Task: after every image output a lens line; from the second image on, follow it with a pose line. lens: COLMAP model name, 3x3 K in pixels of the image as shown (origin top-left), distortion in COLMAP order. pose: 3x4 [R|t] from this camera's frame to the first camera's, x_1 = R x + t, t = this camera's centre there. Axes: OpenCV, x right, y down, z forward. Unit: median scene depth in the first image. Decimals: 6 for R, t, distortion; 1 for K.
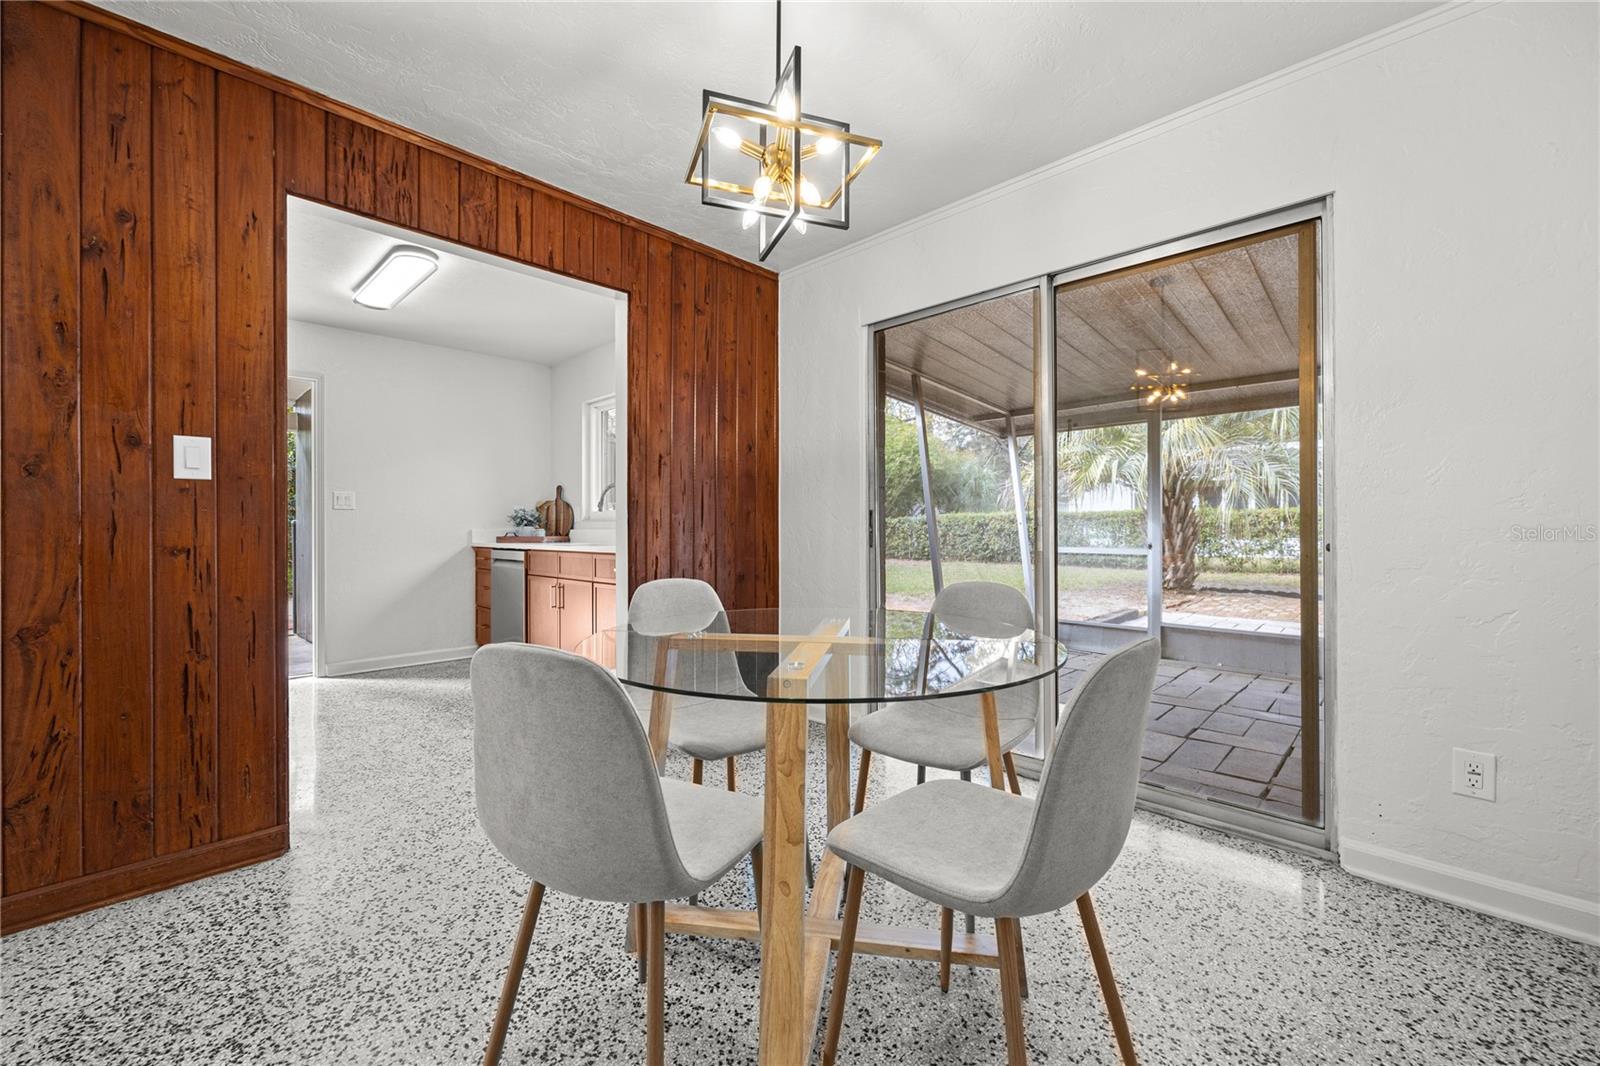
lens RADIAL K [[637.8, 0, 813.5], [0, 637.8, 526.3], [0, 0, 1]] dist [-0.003125, -0.000224]
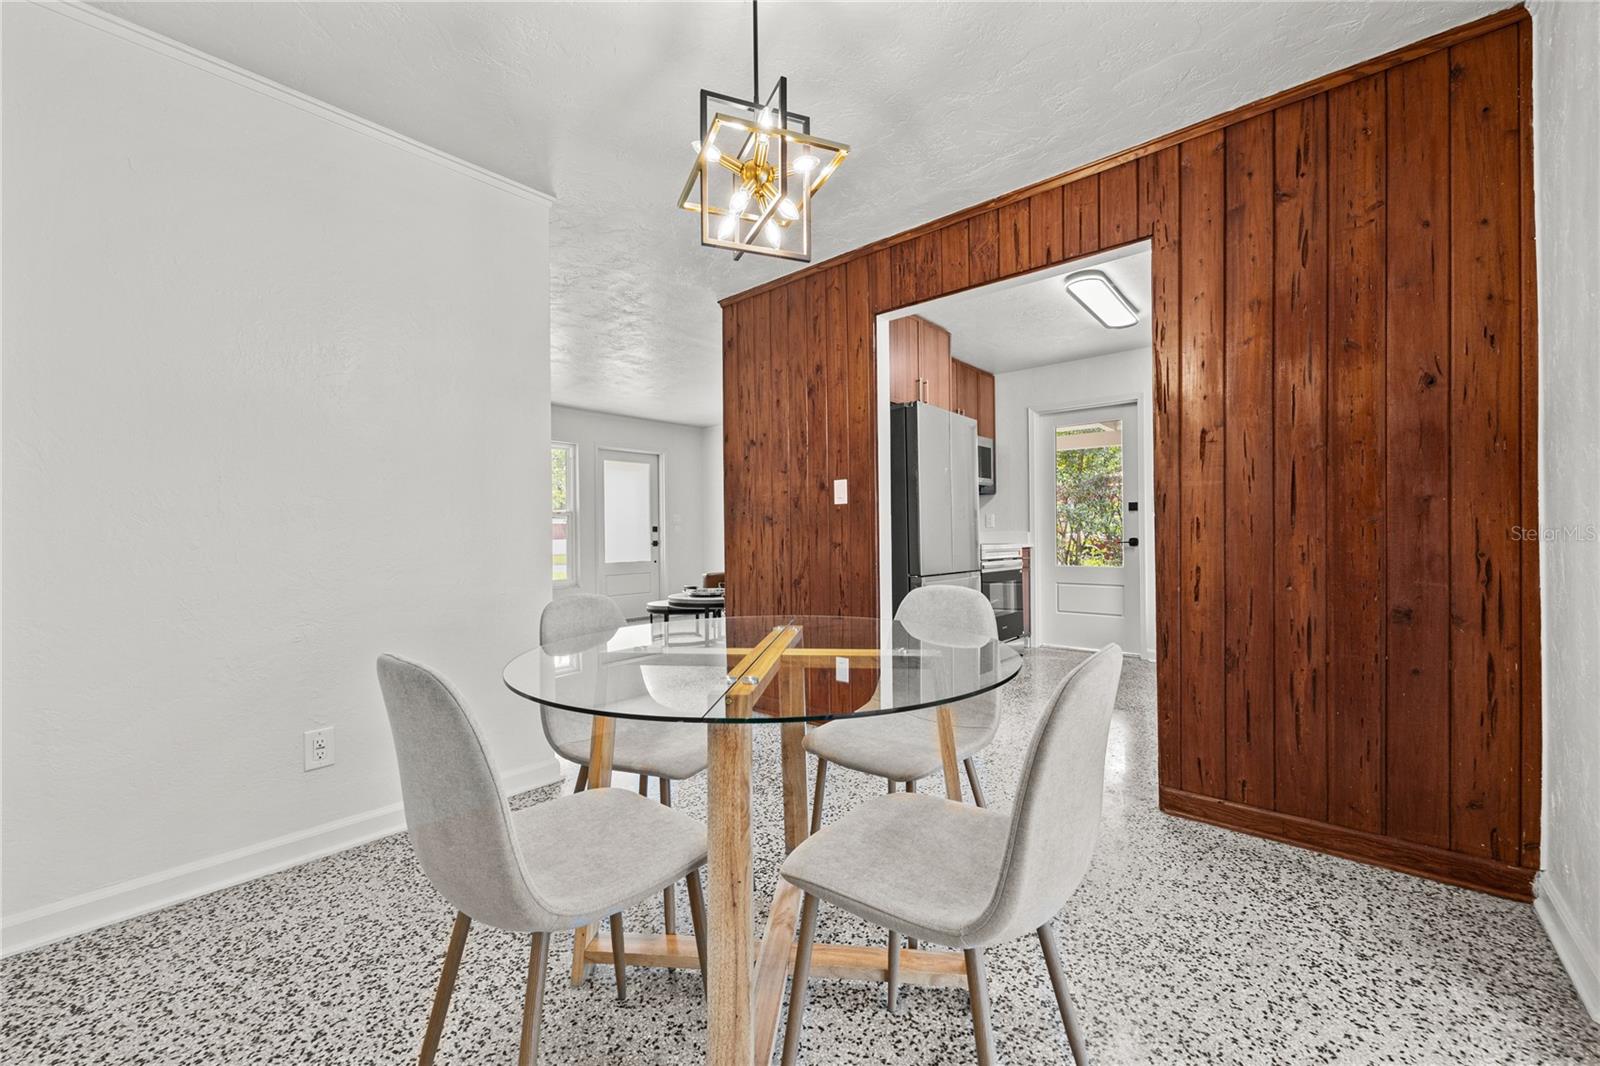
lens RADIAL K [[637.8, 0, 799.7], [0, 637.8, 532.4], [0, 0, 1]] dist [-0.003125, -0.000224]
pose [[0.039361, 0.002208, -0.999223, 0.421369], [0.012918, 0.999913, 0.002718, -0.001060], [0.999142, -0.013015, 0.039329, 0.440091]]
